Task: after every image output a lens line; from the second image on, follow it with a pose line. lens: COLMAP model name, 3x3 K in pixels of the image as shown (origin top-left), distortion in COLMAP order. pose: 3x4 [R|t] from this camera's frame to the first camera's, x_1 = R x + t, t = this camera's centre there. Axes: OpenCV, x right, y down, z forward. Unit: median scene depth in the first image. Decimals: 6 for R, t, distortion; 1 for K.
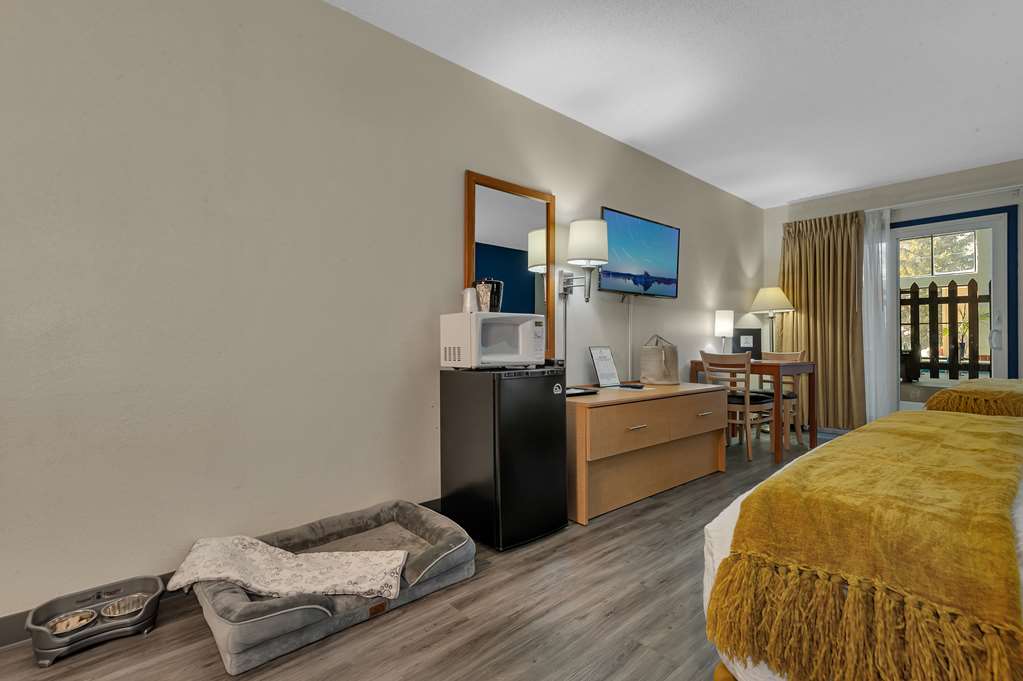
lens RADIAL K [[468.6, 0, 511.5], [0, 468.6, 340.5], [0, 0, 1]] dist [-0.001855, -0.000302]
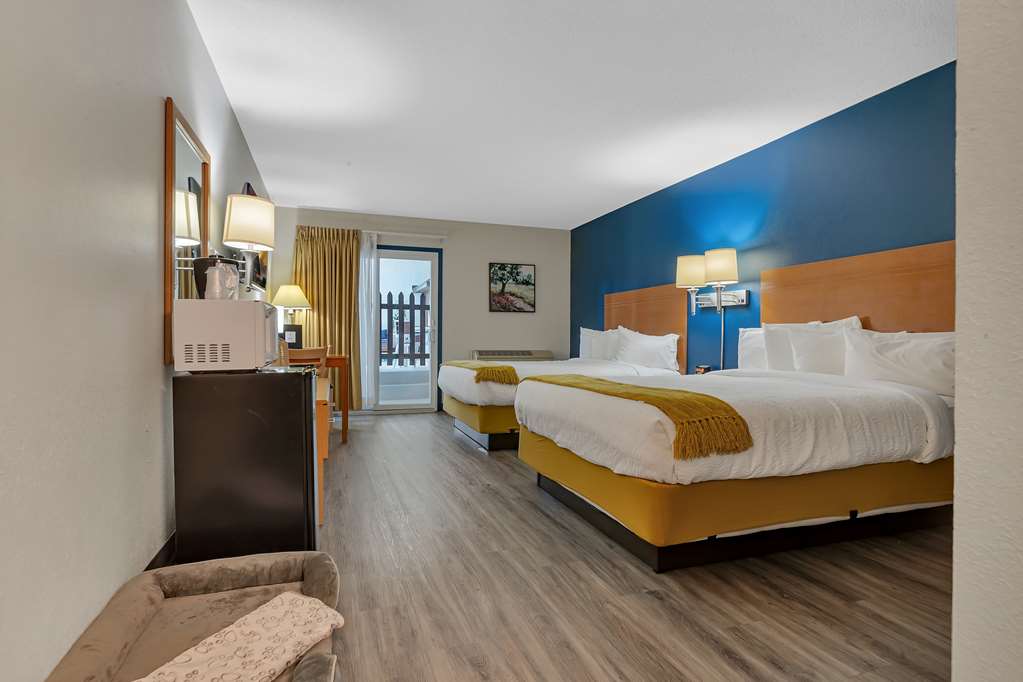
lens RADIAL K [[525.7, 0, 511.5], [0, 525.7, 341.0], [0, 0, 1]] dist [0.001838, 0.000356]
pose [[0.374453, -0.004687, 0.927234, -0.547090], [-0.005107, 0.999962, 0.007117, 0.000277], [-0.927232, -0.007400, 0.374414, 0.171037]]
